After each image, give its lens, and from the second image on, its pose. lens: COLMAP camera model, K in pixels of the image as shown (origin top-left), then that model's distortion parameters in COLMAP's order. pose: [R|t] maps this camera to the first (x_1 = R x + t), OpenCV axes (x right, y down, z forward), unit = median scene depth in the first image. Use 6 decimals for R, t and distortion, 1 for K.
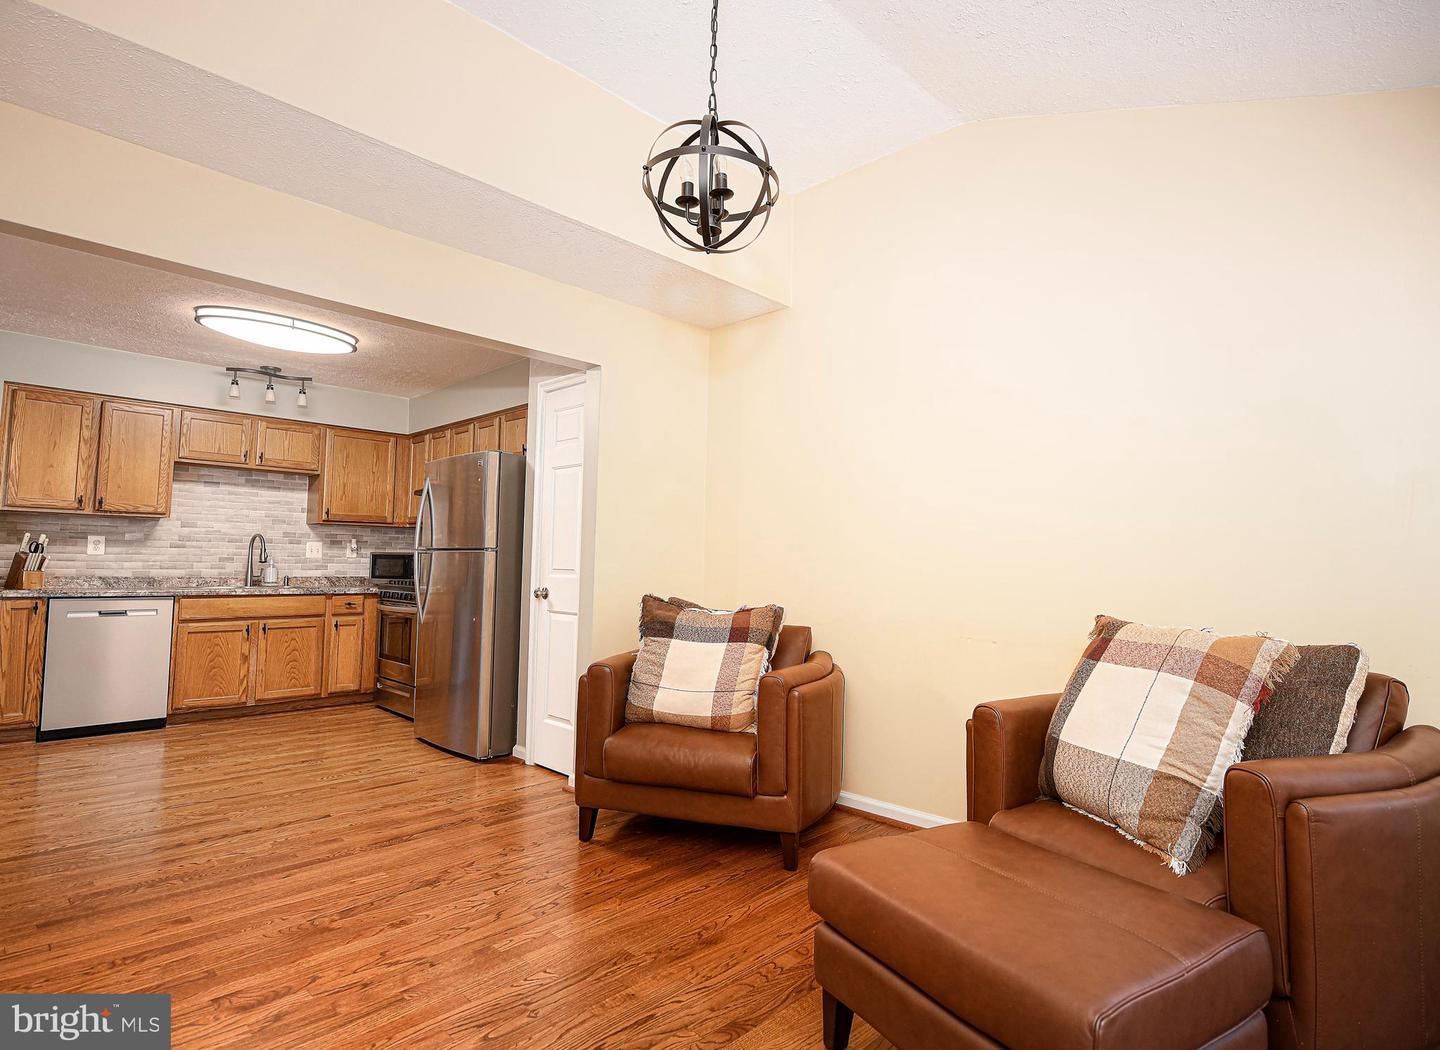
lens RADIAL K [[758.7, 0, 748.6], [0, 758.7, 517.1], [0, 0, 1]] dist [-0.001465, -0.001972]
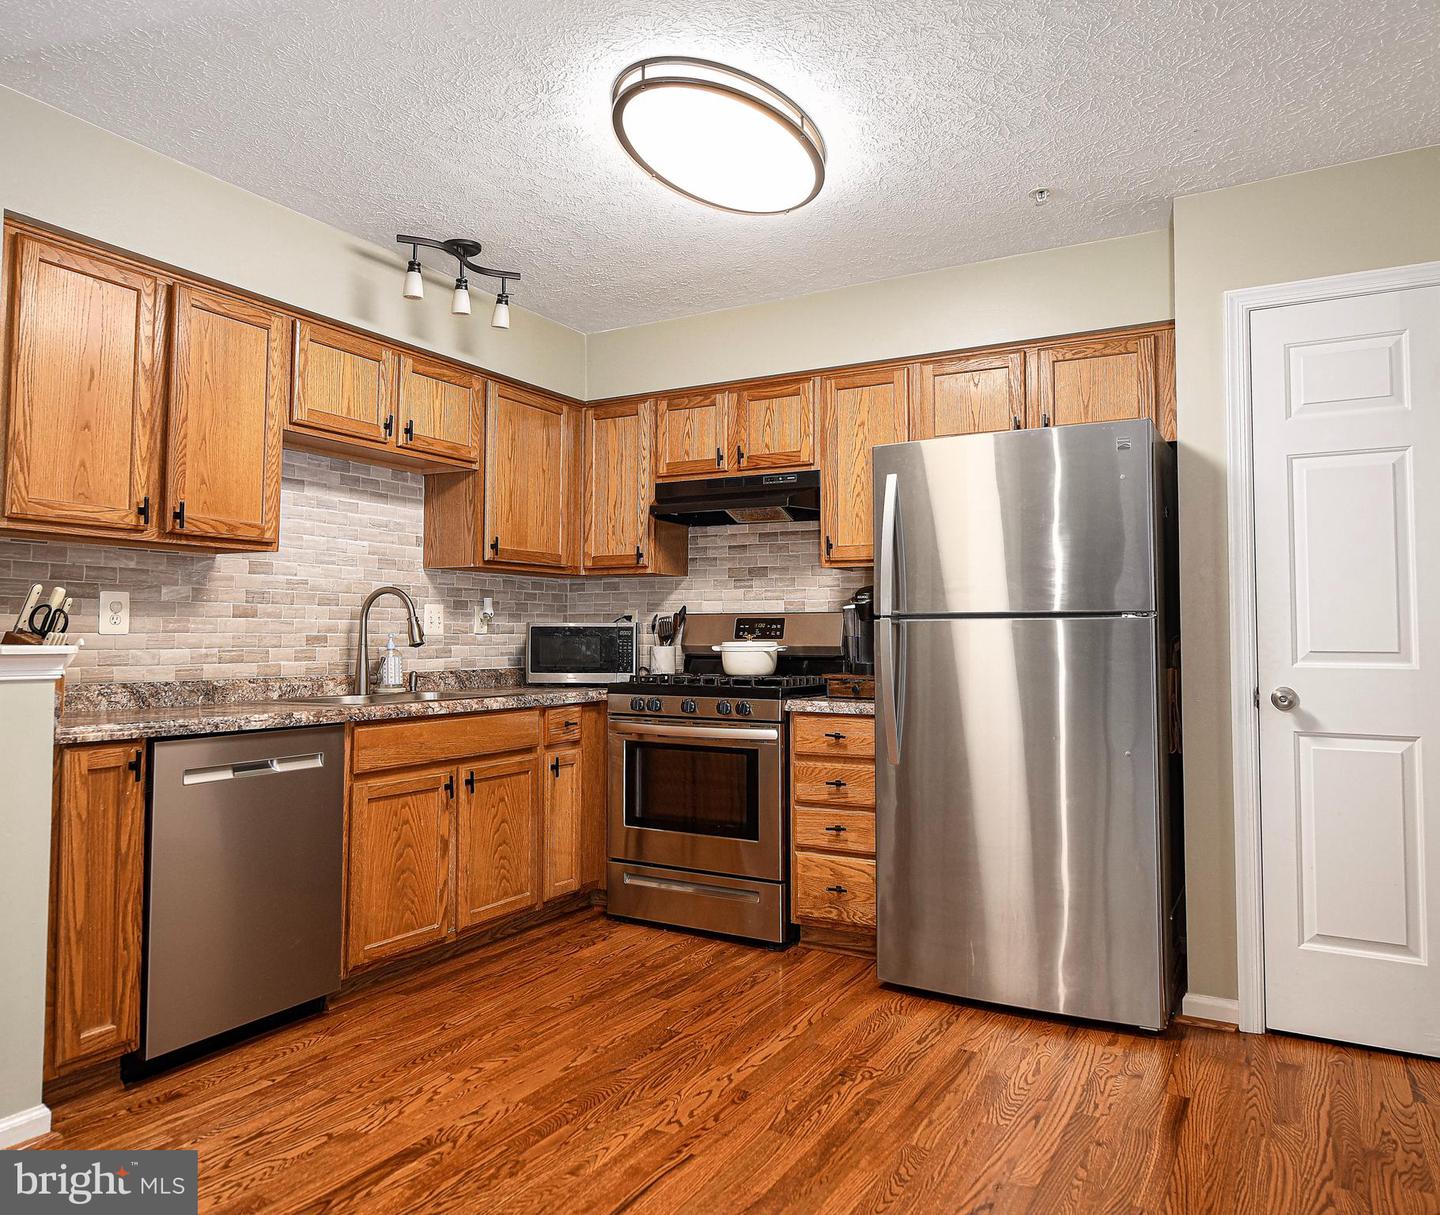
lens RADIAL K [[1044.5, 0, 717.4], [0, 1044.5, 587.3], [0, 0, 1]] dist [-0.003419, 0.000558]
pose [[0.974544, -0.003462, 0.224167, -0.623661], [-0.000317, 0.999858, 0.016822, 0.011112], [-0.224194, -0.016465, 0.974405, 0.309811]]
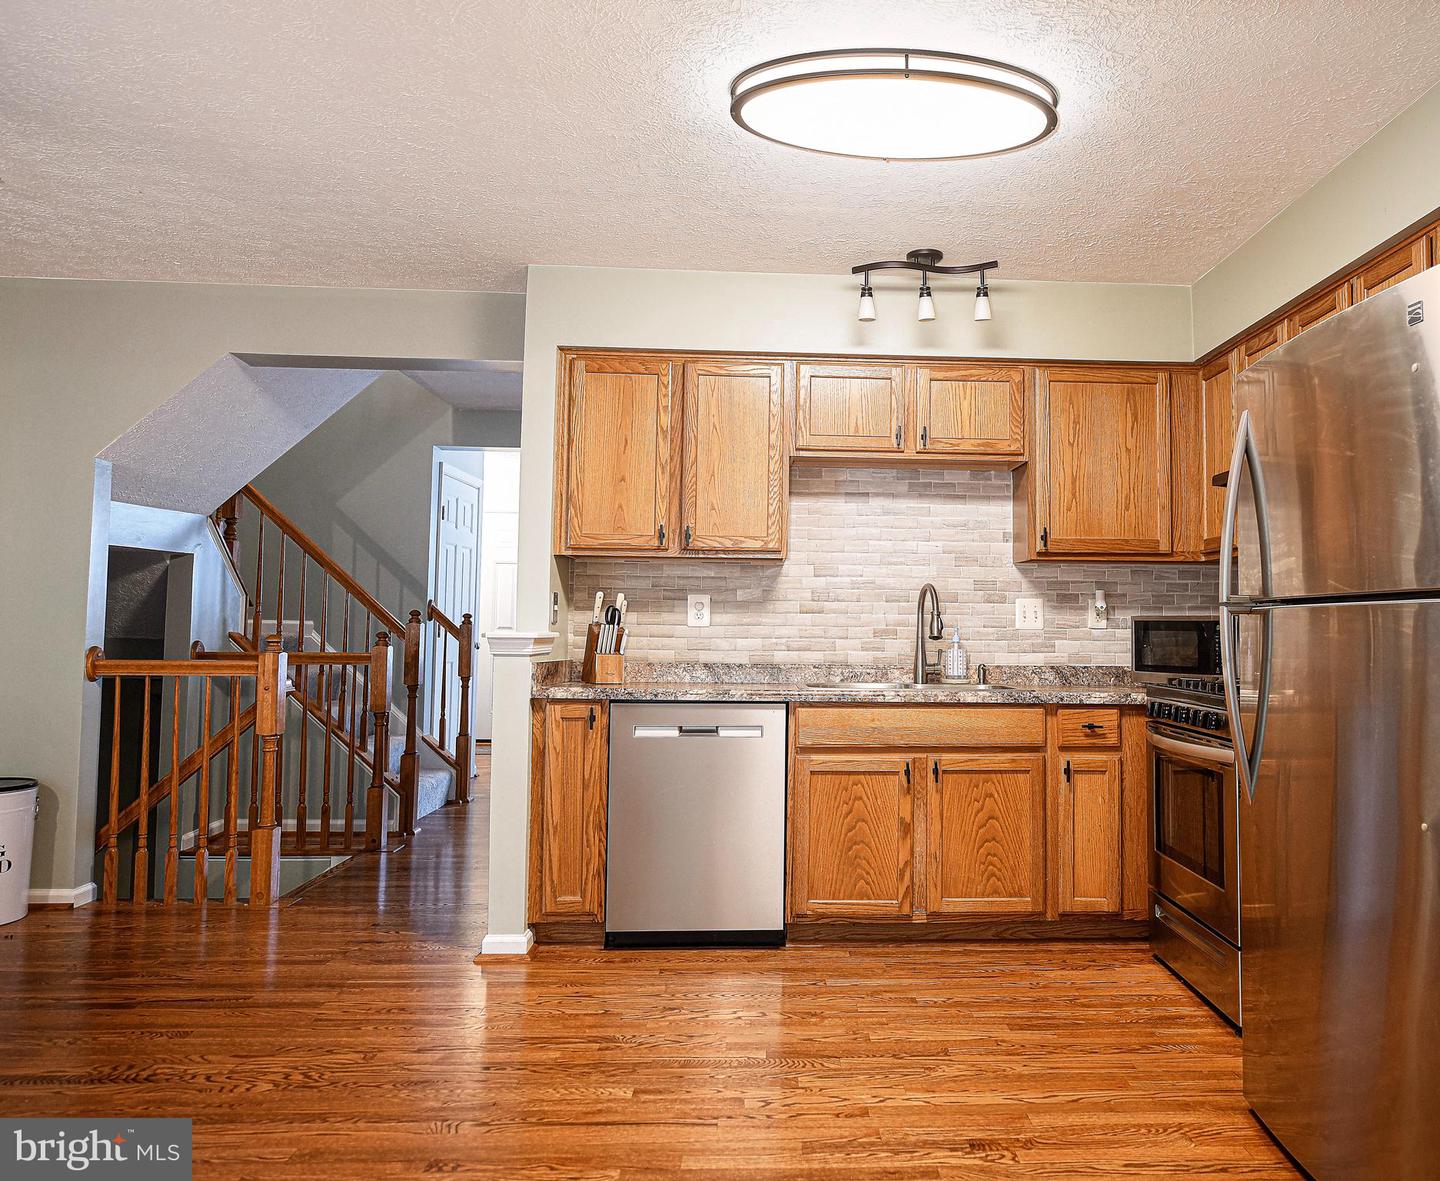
lens RADIAL K [[1110.9, 0, 821.3], [0, 1110.9, 566.1], [0, 0, 1]] dist [-0.004494, 0.003005]
pose [[0.725211, -0.048381, -0.686825, -0.181580], [0.045412, 0.998717, -0.022401, 0.024845], [0.687028, -0.014944, 0.726478, 0.411780]]
